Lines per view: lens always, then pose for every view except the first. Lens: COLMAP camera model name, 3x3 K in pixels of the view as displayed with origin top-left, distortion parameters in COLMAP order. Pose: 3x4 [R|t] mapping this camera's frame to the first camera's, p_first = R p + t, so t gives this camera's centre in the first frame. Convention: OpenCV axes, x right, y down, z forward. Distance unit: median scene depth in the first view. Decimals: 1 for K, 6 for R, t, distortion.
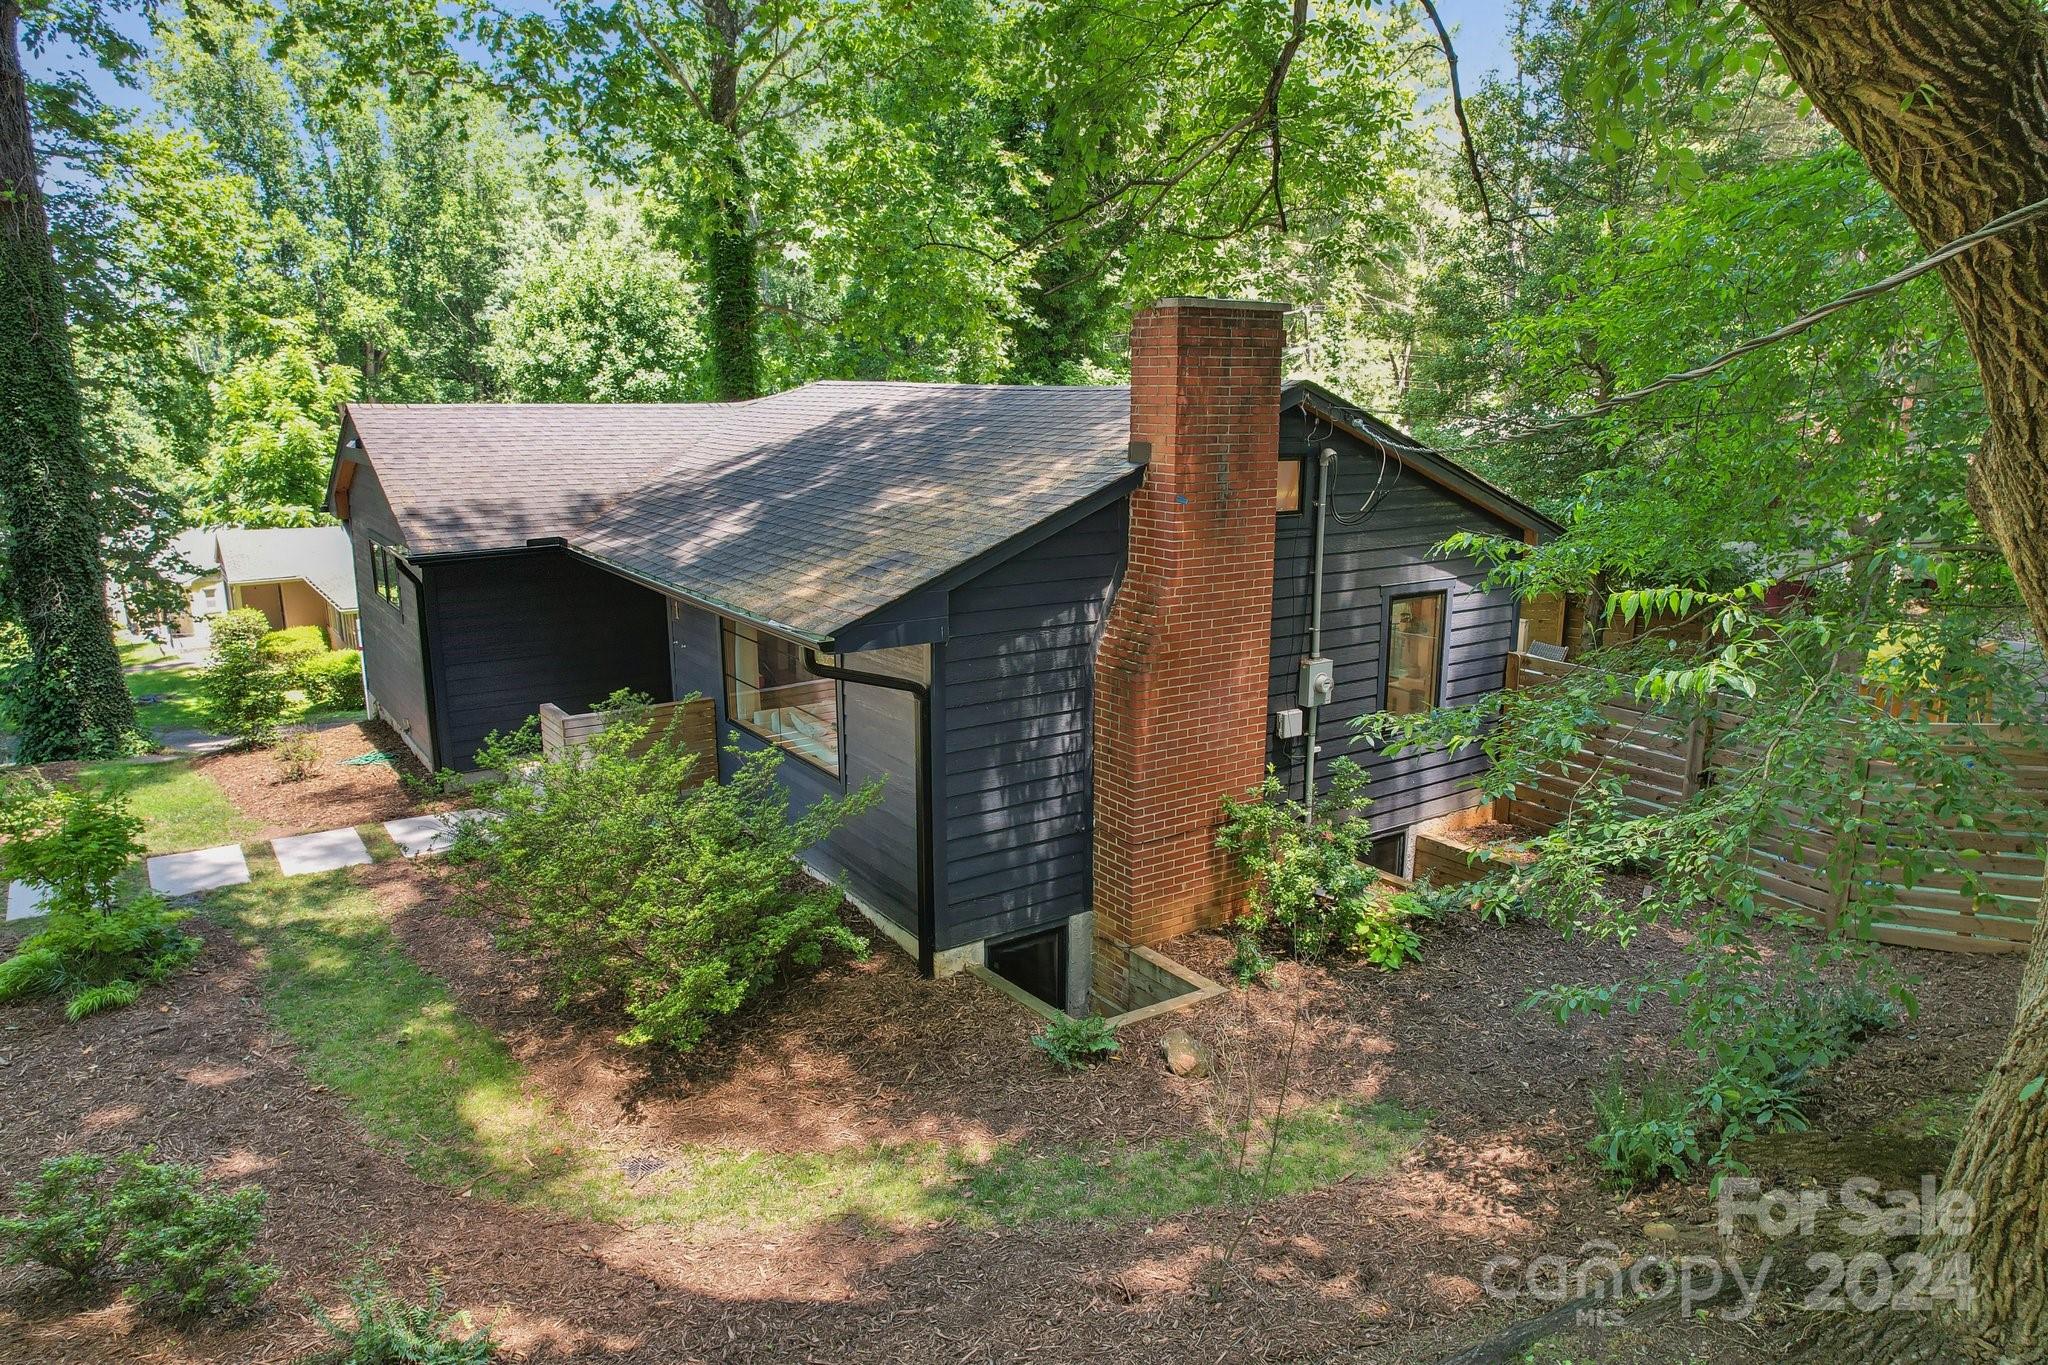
lens RADIAL K [[1355.3, 0, 1029.9], [0, 1355.3, 678.8], [0, 0, 1]] dist [-0.053599, 0.046609]
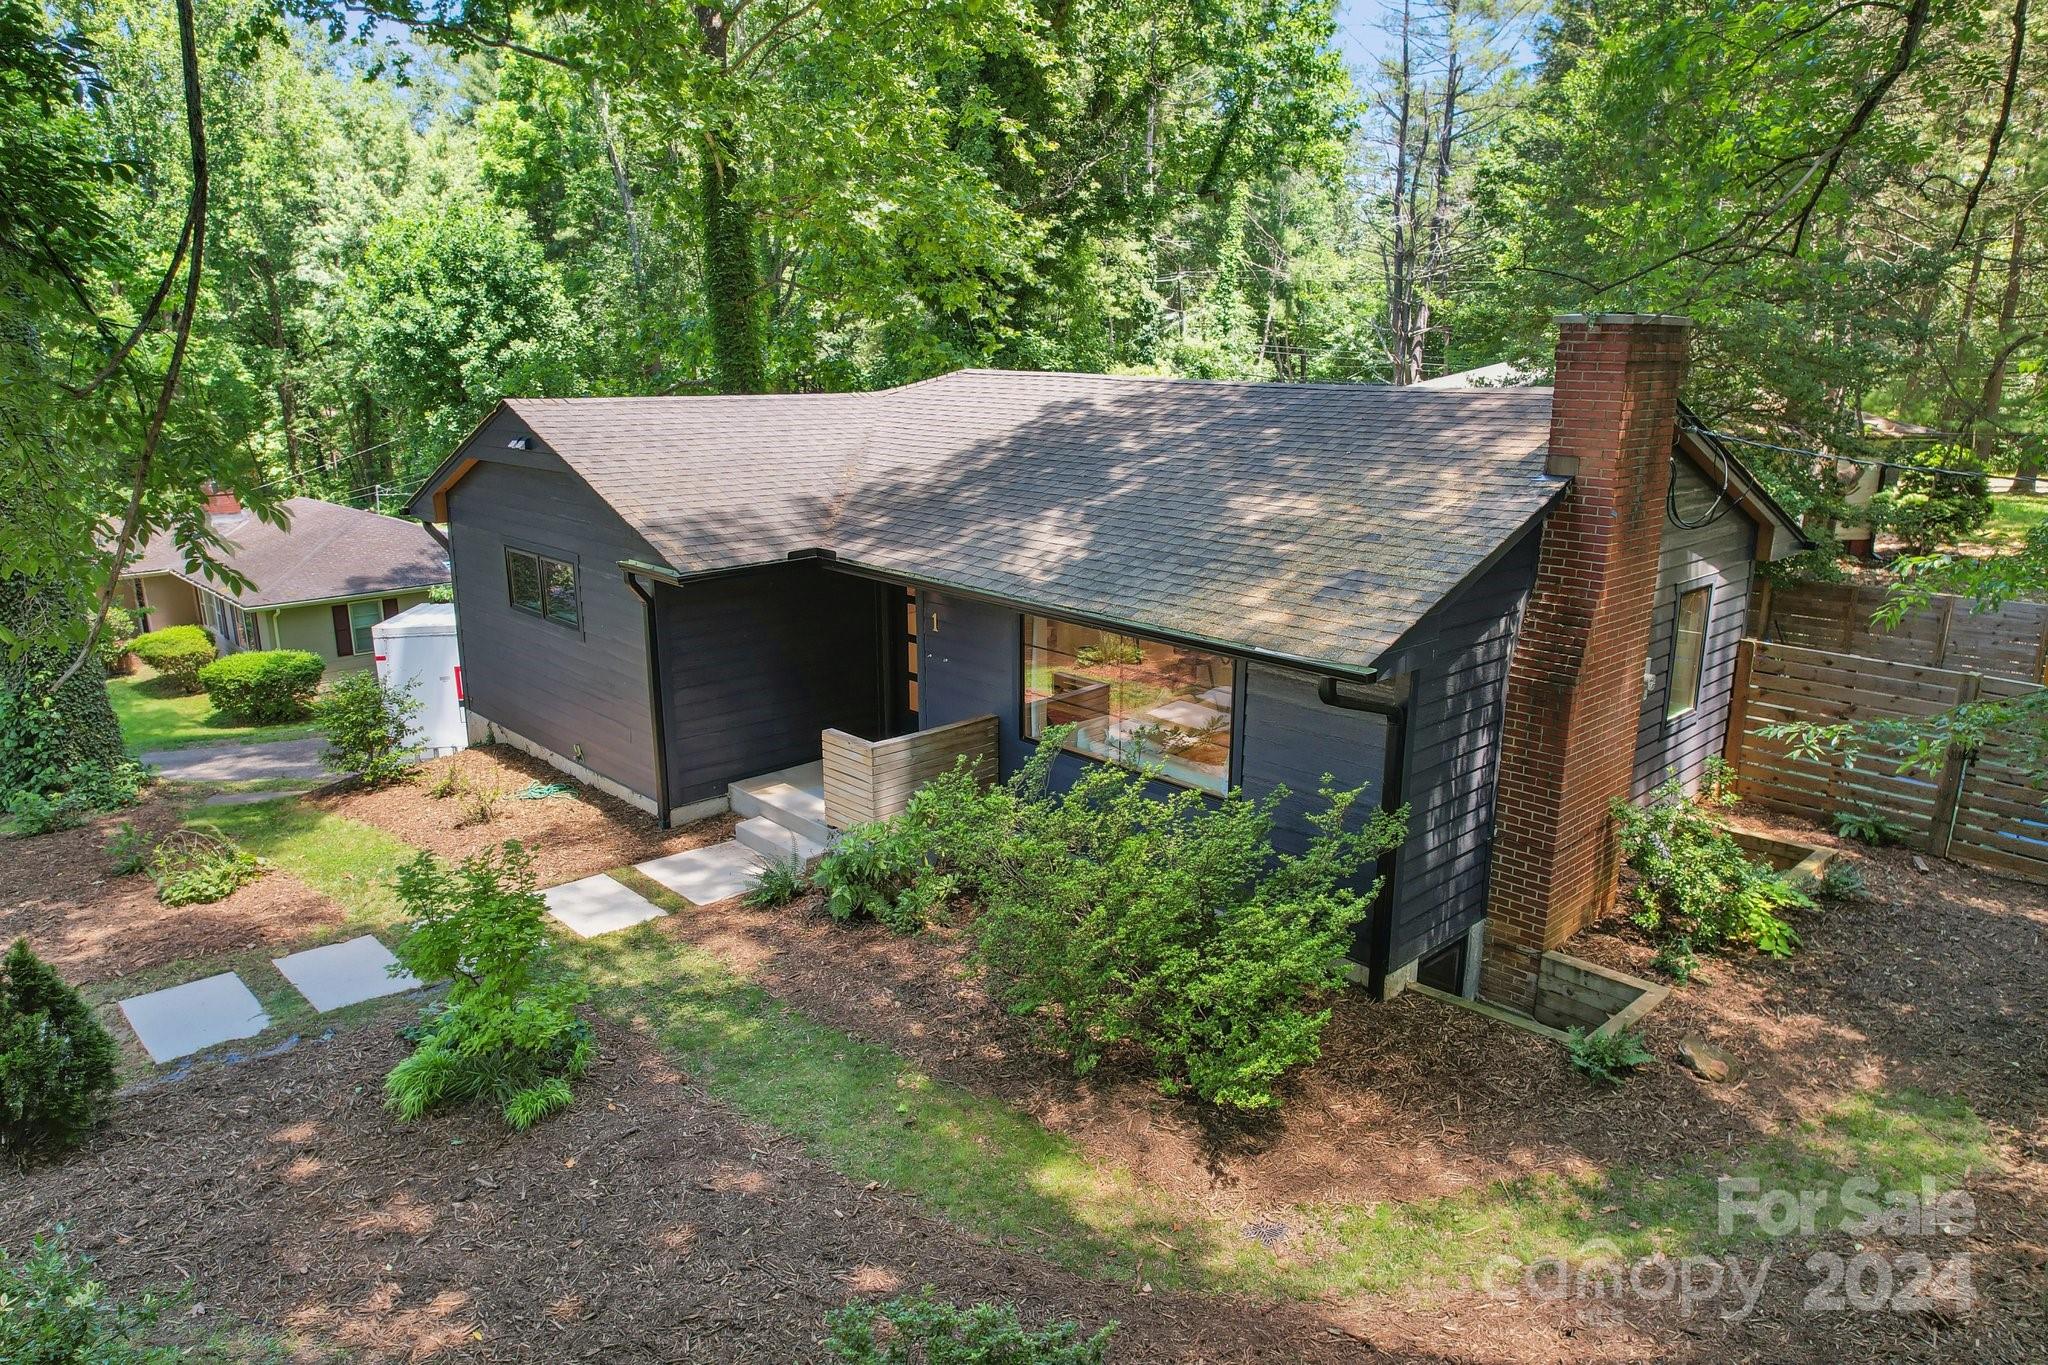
lens RADIAL K [[1316.6, 0, 1025.7], [0, 1316.6, 729.3], [0, 0, 1]] dist [-0.048913, 0.041457]
pose [[0.985446, -0.043931, 0.164217, -0.323084], [0.032379, 0.996852, 0.072374, -0.037265], [-0.166879, -0.066003, 0.983766, 0.072658]]
